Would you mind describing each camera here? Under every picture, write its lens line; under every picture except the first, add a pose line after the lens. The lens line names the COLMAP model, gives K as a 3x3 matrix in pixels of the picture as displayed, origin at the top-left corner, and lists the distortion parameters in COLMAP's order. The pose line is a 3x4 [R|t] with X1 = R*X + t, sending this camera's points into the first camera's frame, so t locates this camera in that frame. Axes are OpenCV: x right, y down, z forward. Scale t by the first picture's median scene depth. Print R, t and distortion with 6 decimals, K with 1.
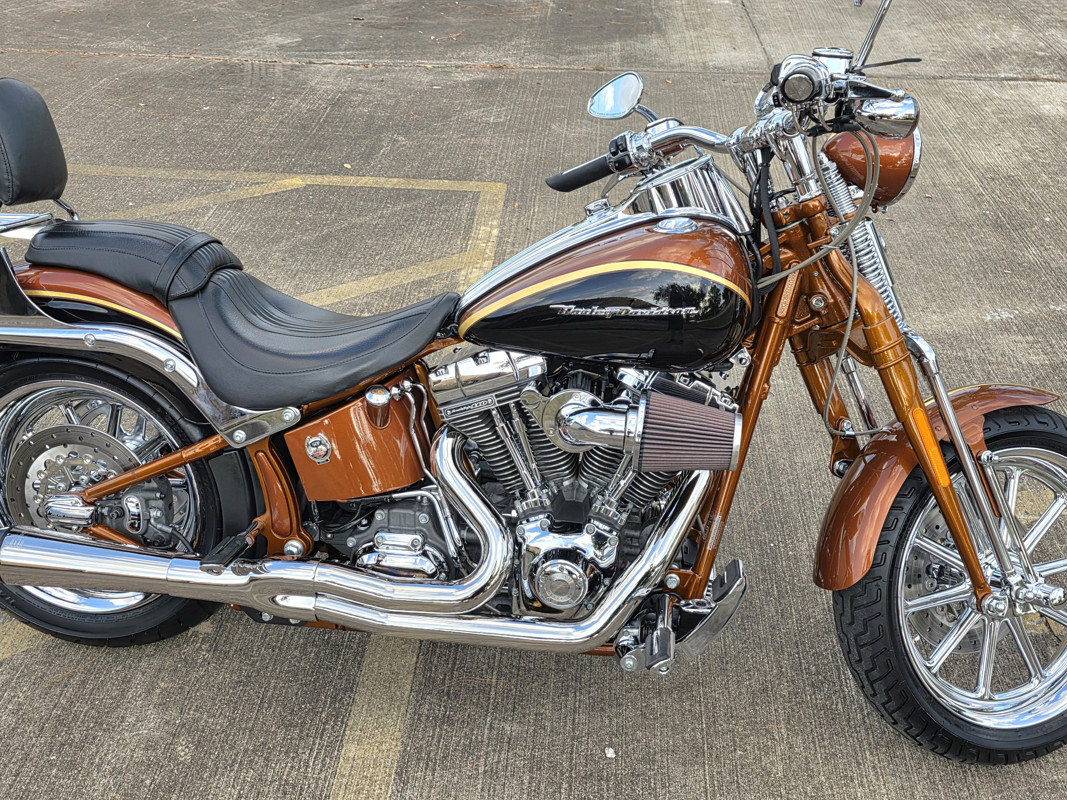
lens RADIAL K [[1134.6, 0, 533.5], [0, 1134.6, 397.4], [0, 0, 1]] dist [0.094660, -0.150179]
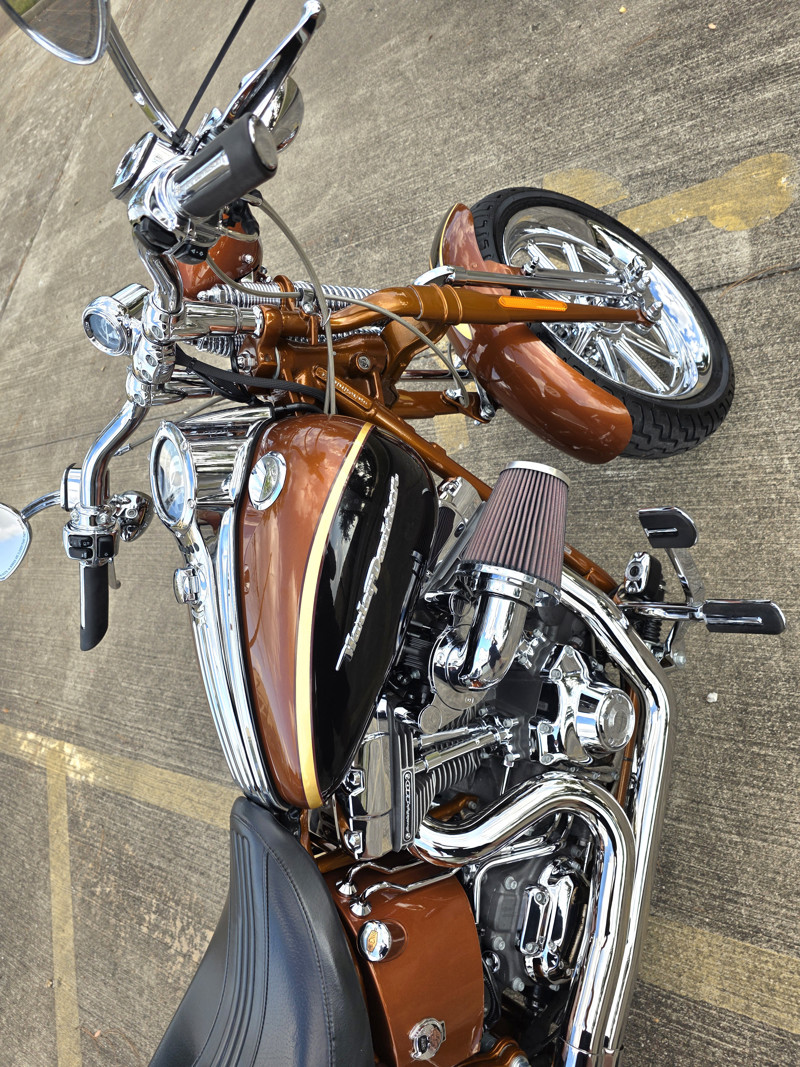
lens RADIAL K [[722.7, 0, 391.2], [0, 722.7, 528.7], [0, 0, 1]] dist [0.045499, -0.035680]
pose [[0.139883, -0.938990, 0.314213, -0.035236], [0.919904, 0.240648, 0.309621, -0.186829], [-0.366346, 0.245735, 0.897444, 0.498772]]
